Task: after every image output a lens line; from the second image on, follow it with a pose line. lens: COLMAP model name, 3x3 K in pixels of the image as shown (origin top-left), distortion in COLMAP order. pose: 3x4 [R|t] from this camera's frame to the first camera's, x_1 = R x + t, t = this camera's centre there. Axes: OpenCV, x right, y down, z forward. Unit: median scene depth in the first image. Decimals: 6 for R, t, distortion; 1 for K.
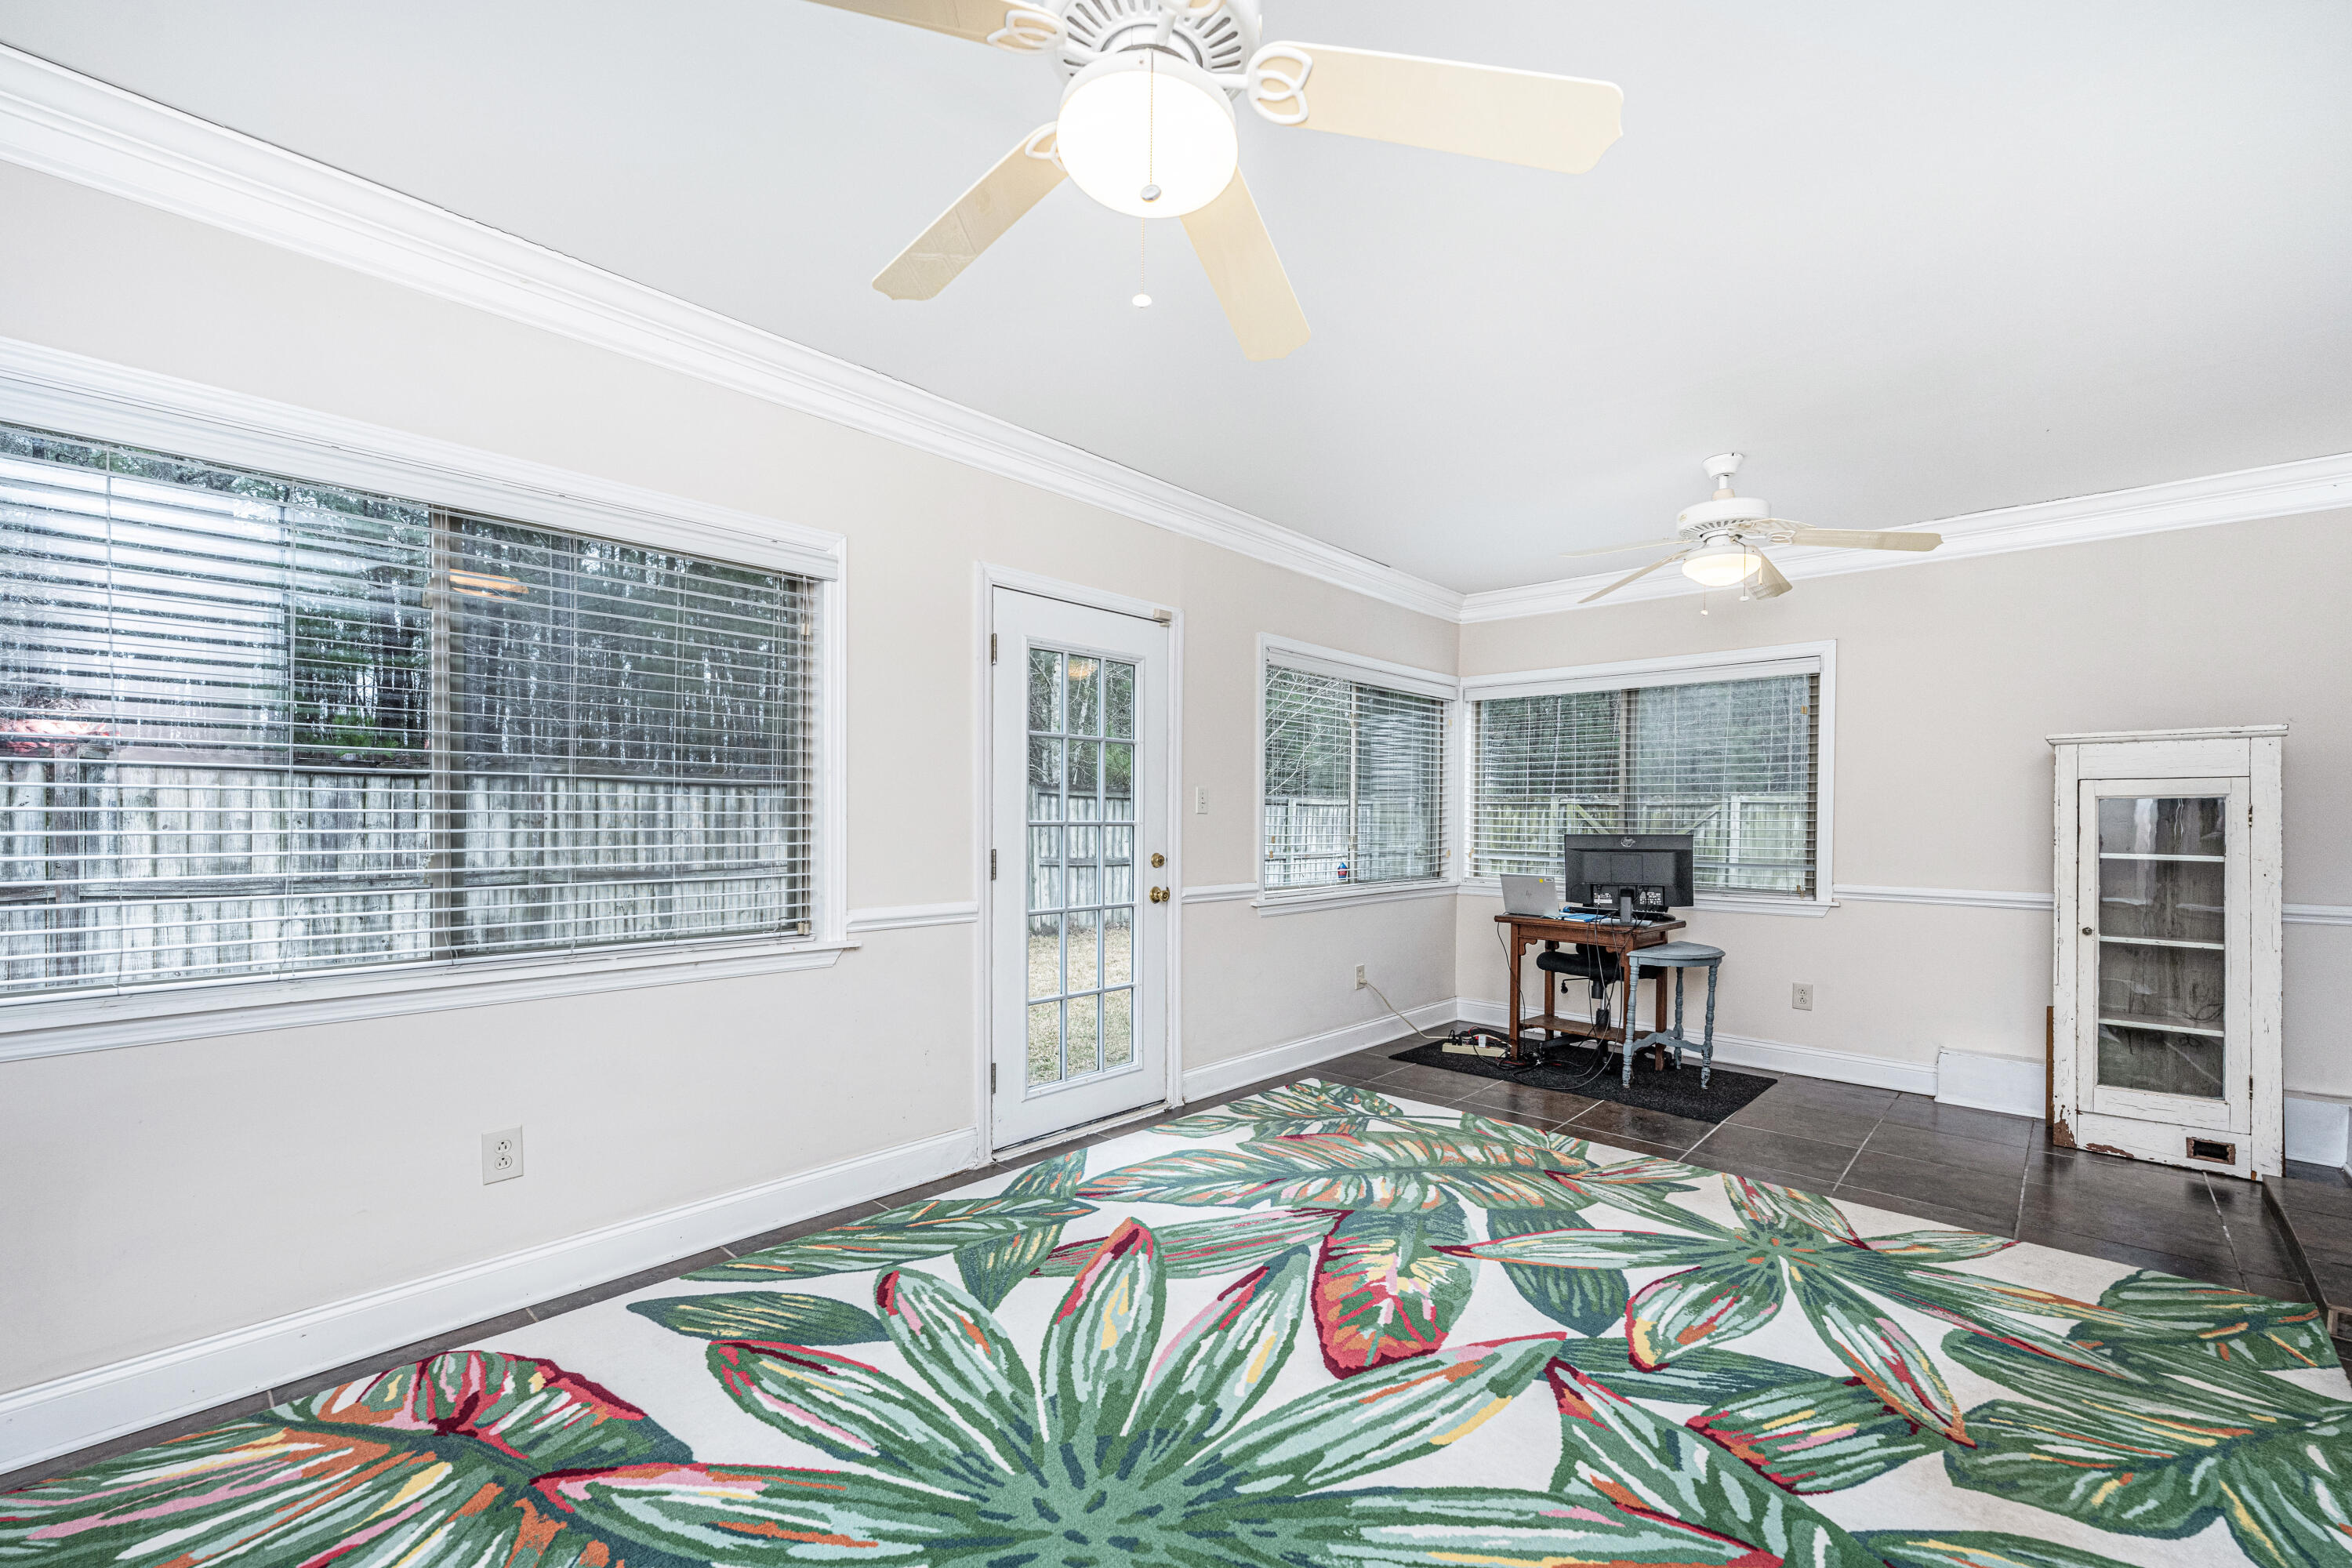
lens RADIAL K [[978.6, 0, 1177.9], [0, 978.6, 822.3], [0, 0, 1]] dist [-0.002774, -0.000156]
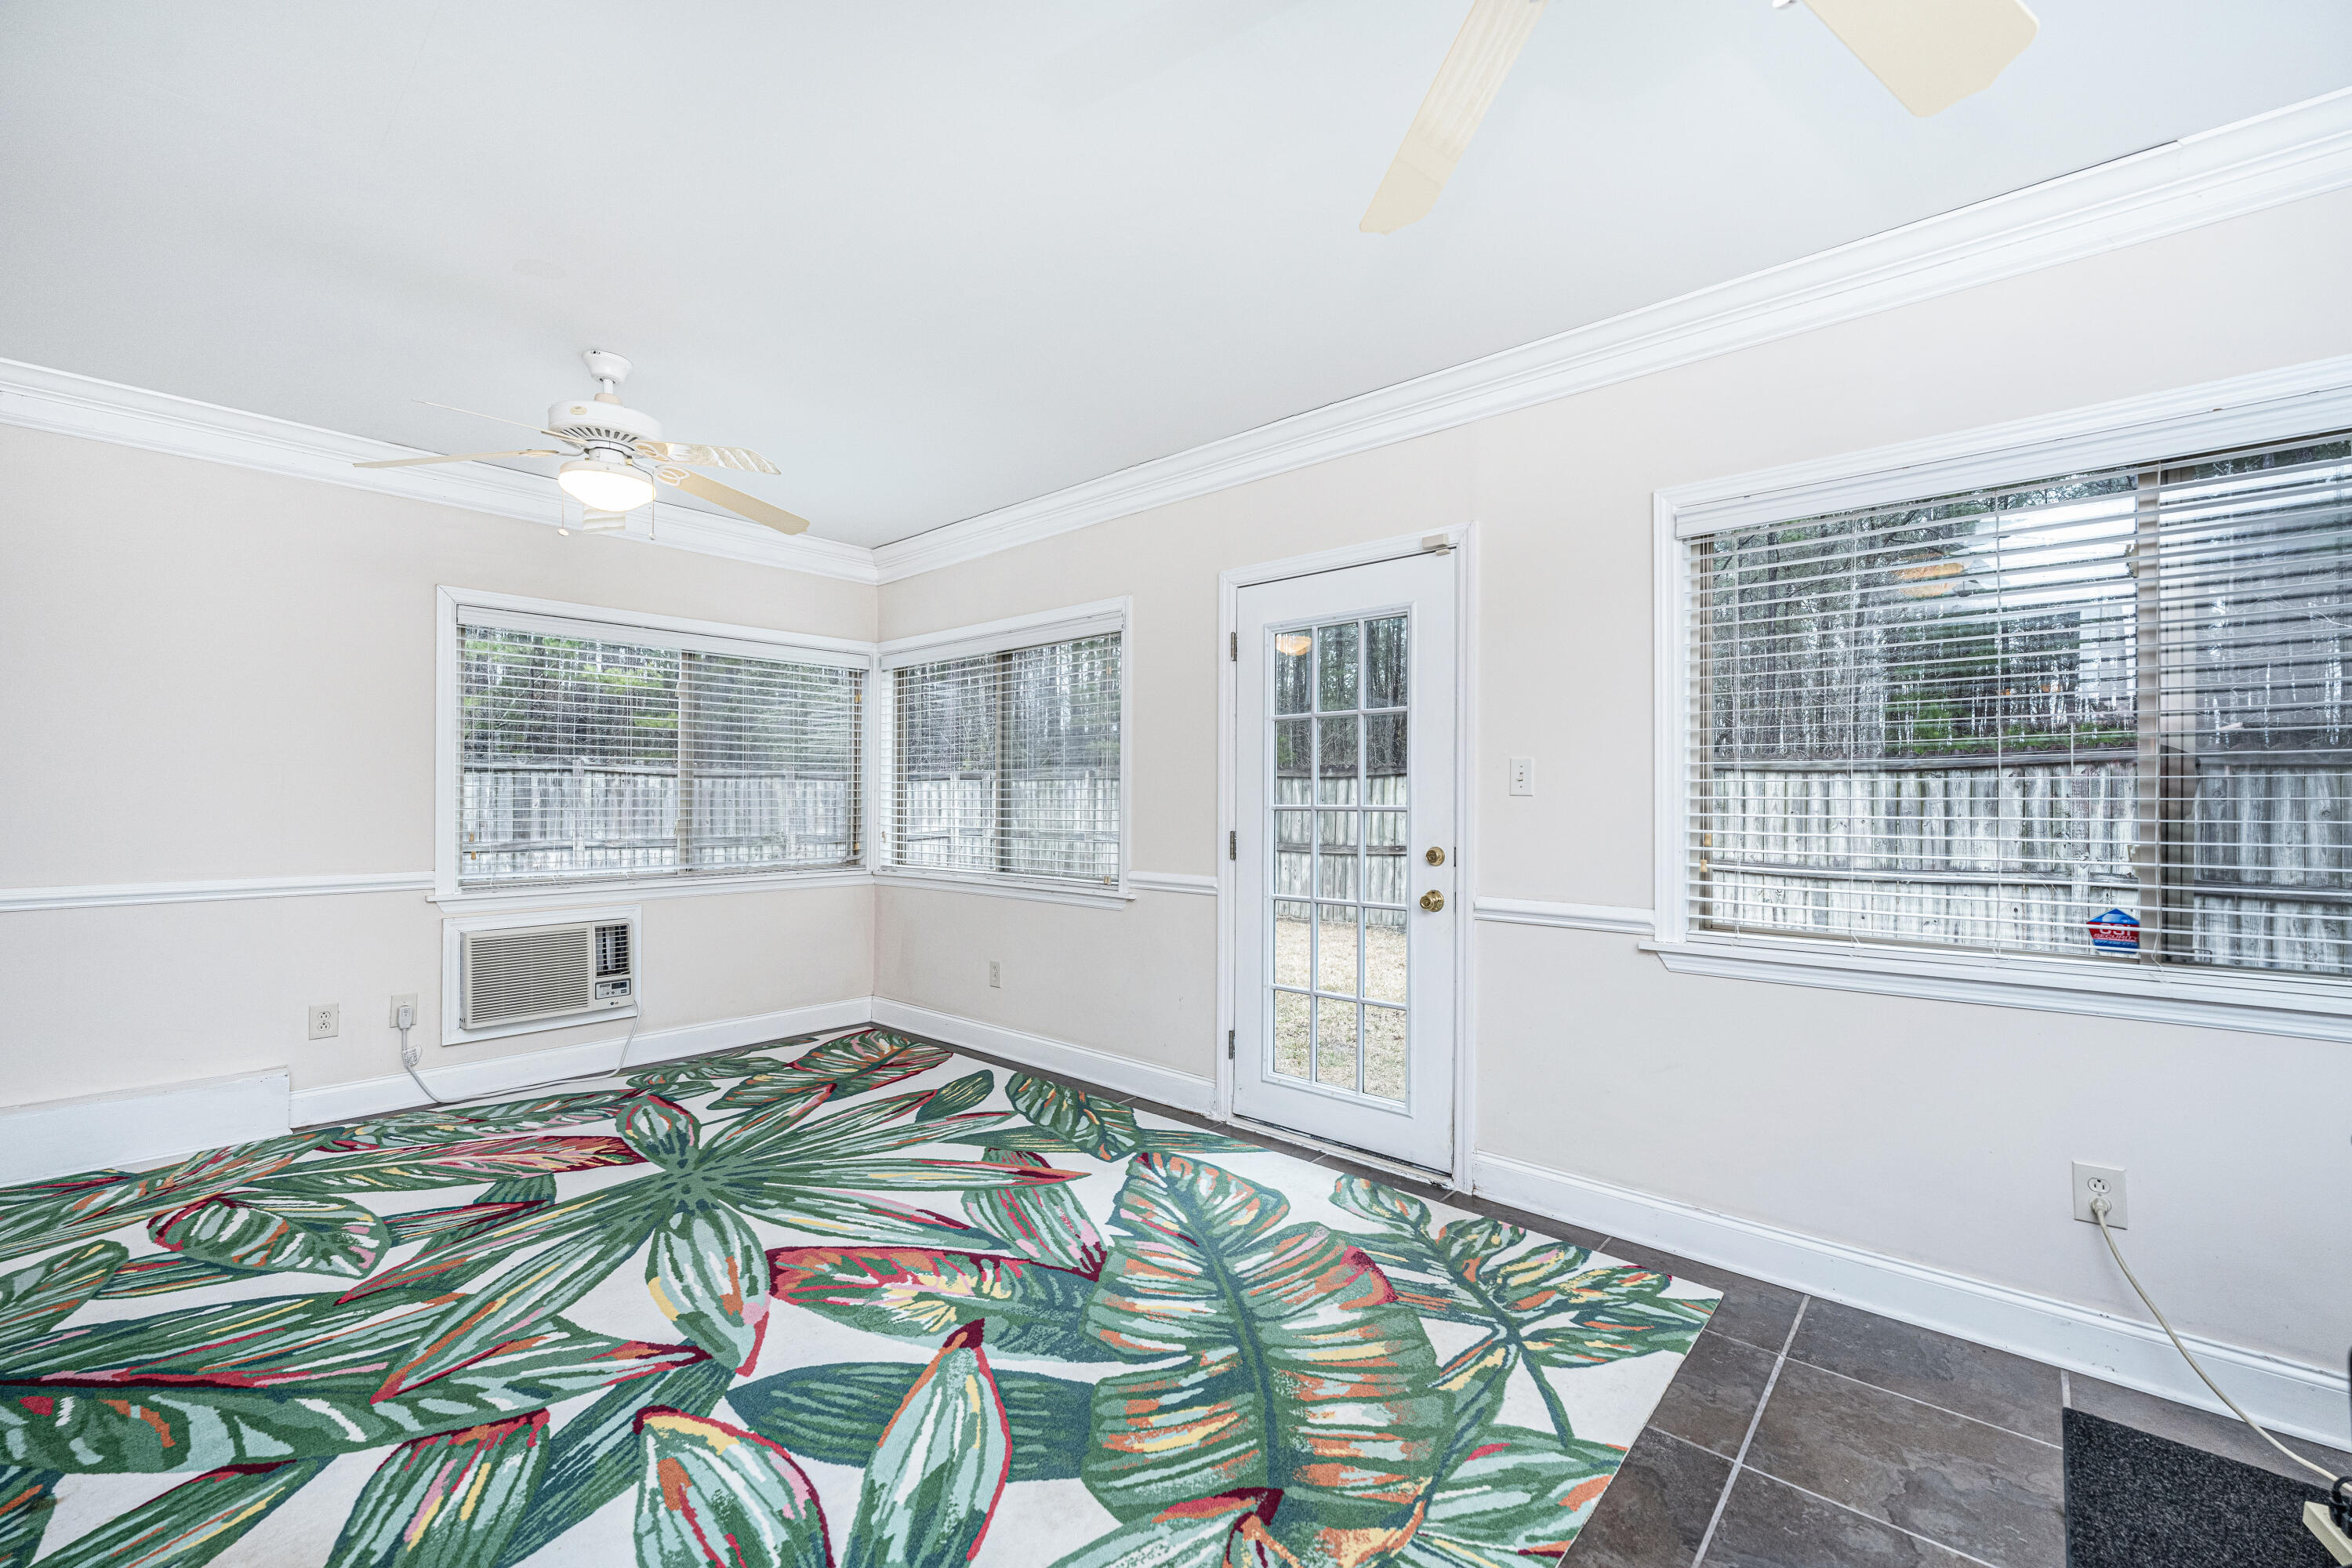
lens RADIAL K [[944.3, 0, 1176.0], [0, 944.3, 784.0], [0, 0, 1]] dist [0.004137, 0.000449]
pose [[0.024102, -0.023163, -0.999441, 1.150152], [-0.005239, 0.999715, -0.023295, -0.000272], [0.999696, 0.005798, 0.023974, 1.226111]]
